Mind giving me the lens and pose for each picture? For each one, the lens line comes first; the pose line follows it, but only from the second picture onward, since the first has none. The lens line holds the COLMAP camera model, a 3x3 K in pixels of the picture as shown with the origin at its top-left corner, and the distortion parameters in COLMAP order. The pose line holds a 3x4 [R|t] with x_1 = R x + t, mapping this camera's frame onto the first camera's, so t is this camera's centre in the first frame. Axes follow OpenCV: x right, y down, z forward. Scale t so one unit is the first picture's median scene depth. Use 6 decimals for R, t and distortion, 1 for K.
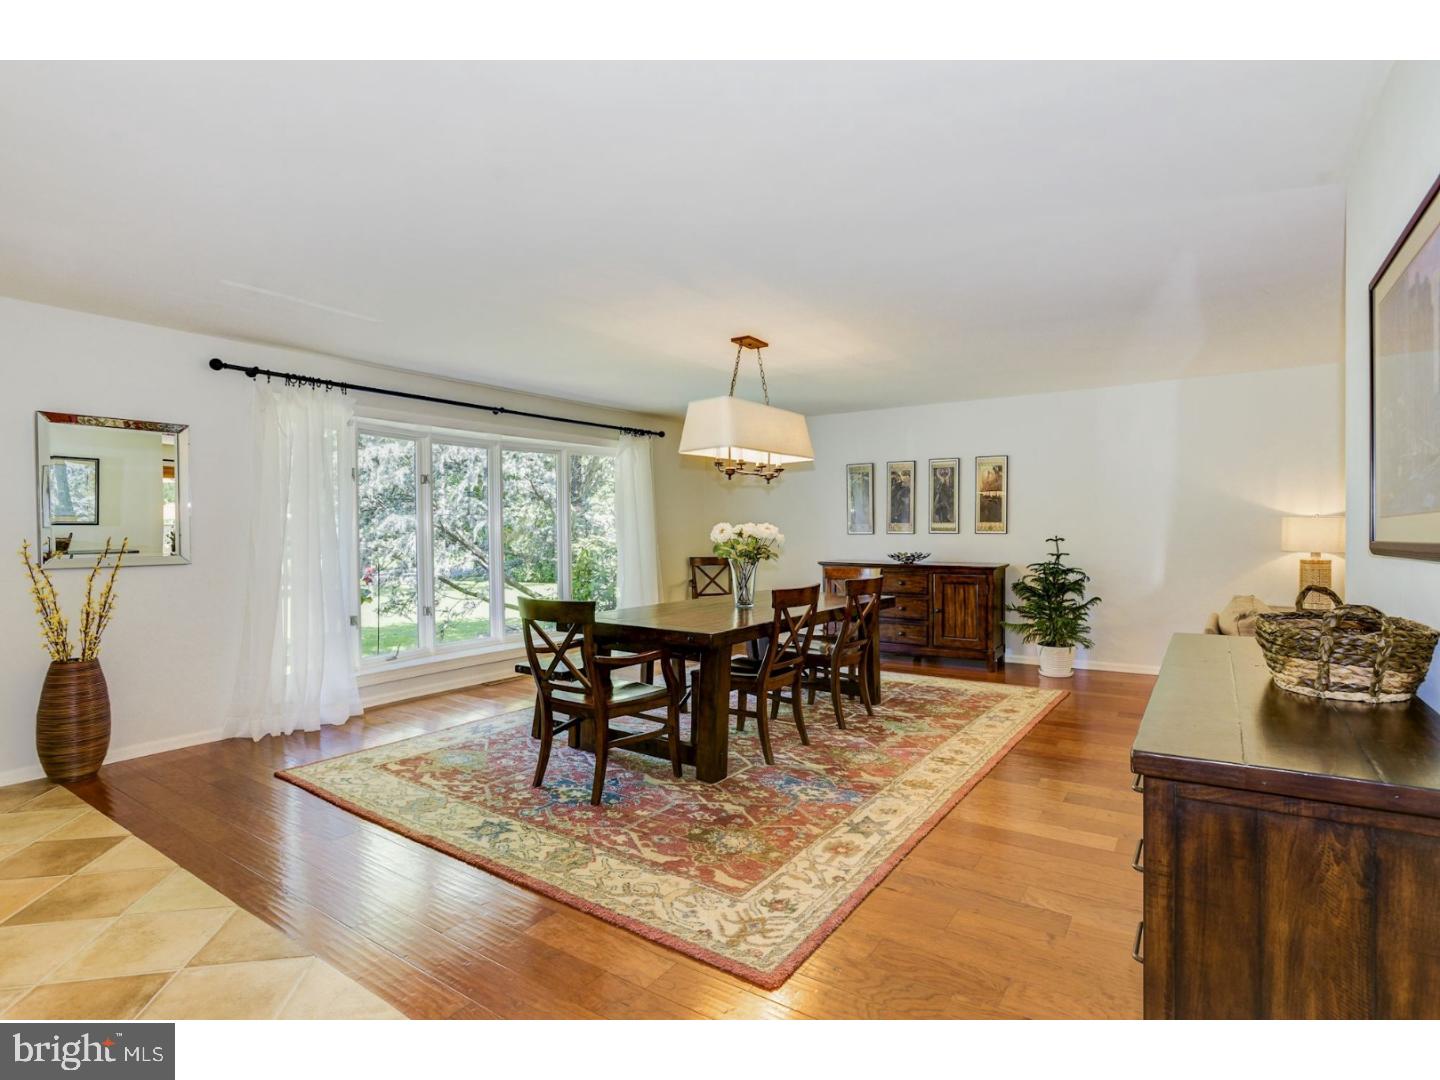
lens RADIAL K [[712.2, 0, 716.1], [0, 712.2, 536.5], [0, 0, 1]] dist [-0.029961, 0.001524]
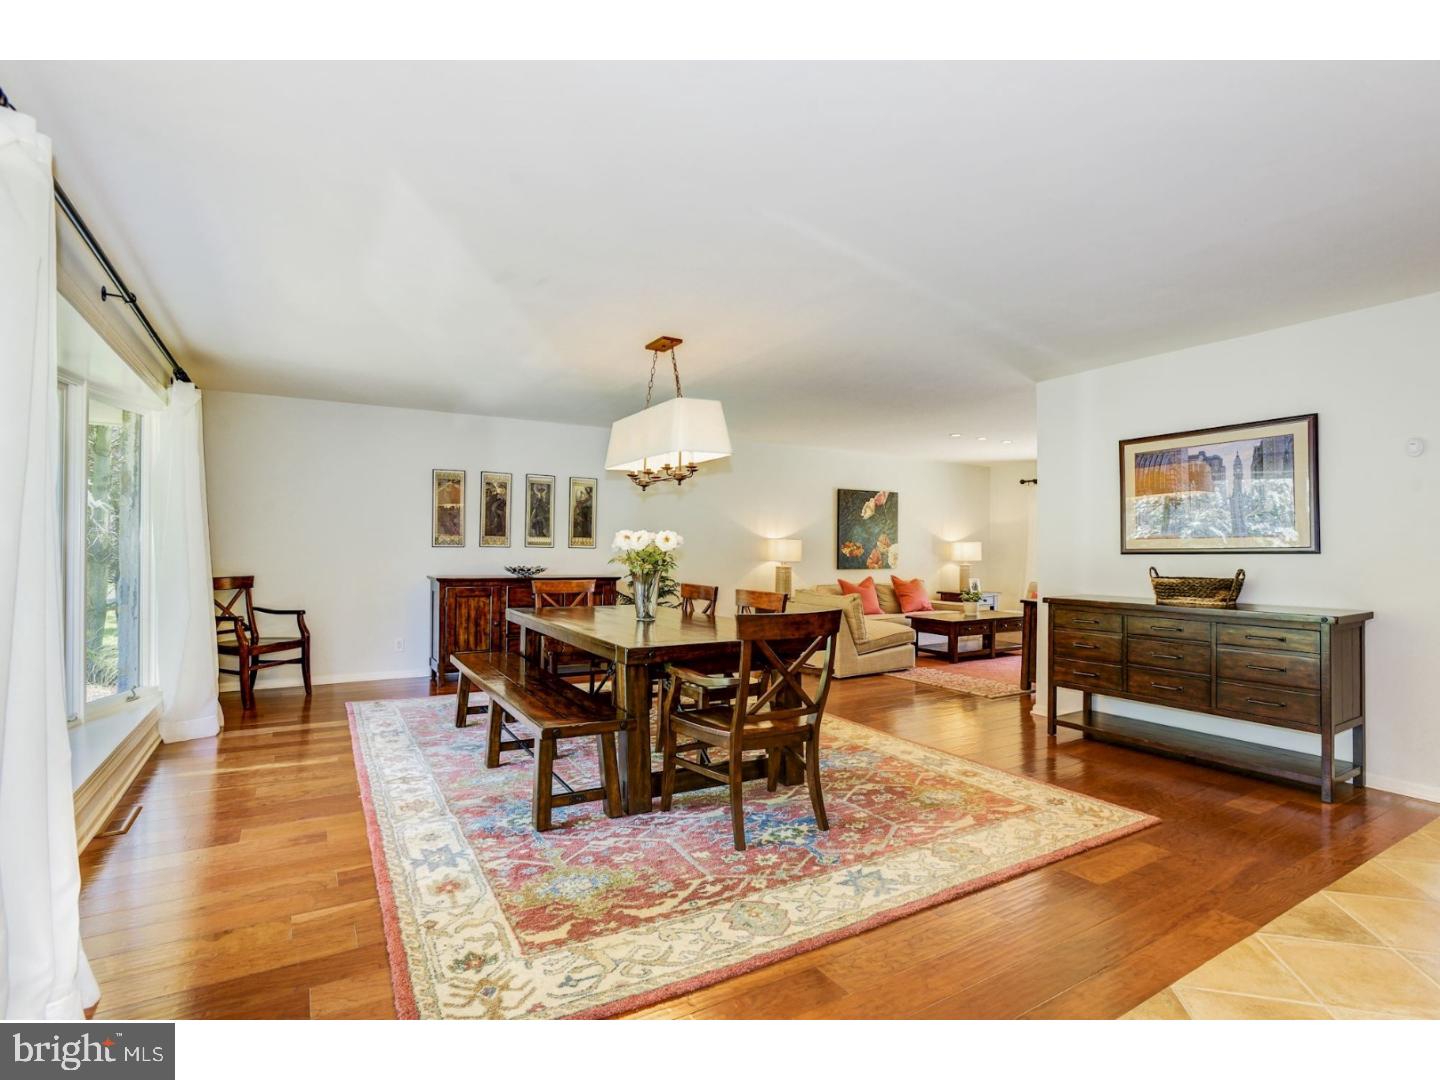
lens RADIAL K [[712.2, 0, 687.4], [0, 712.2, 561.8], [0, 0, 1]] dist [-0.029961, 0.001524]
pose [[0.423512, -0.003191, 0.905885, -0.982178], [-0.002941, 0.999984, 0.004897, 0.020328], [-0.905886, -0.004738, 0.423496, 0.695530]]
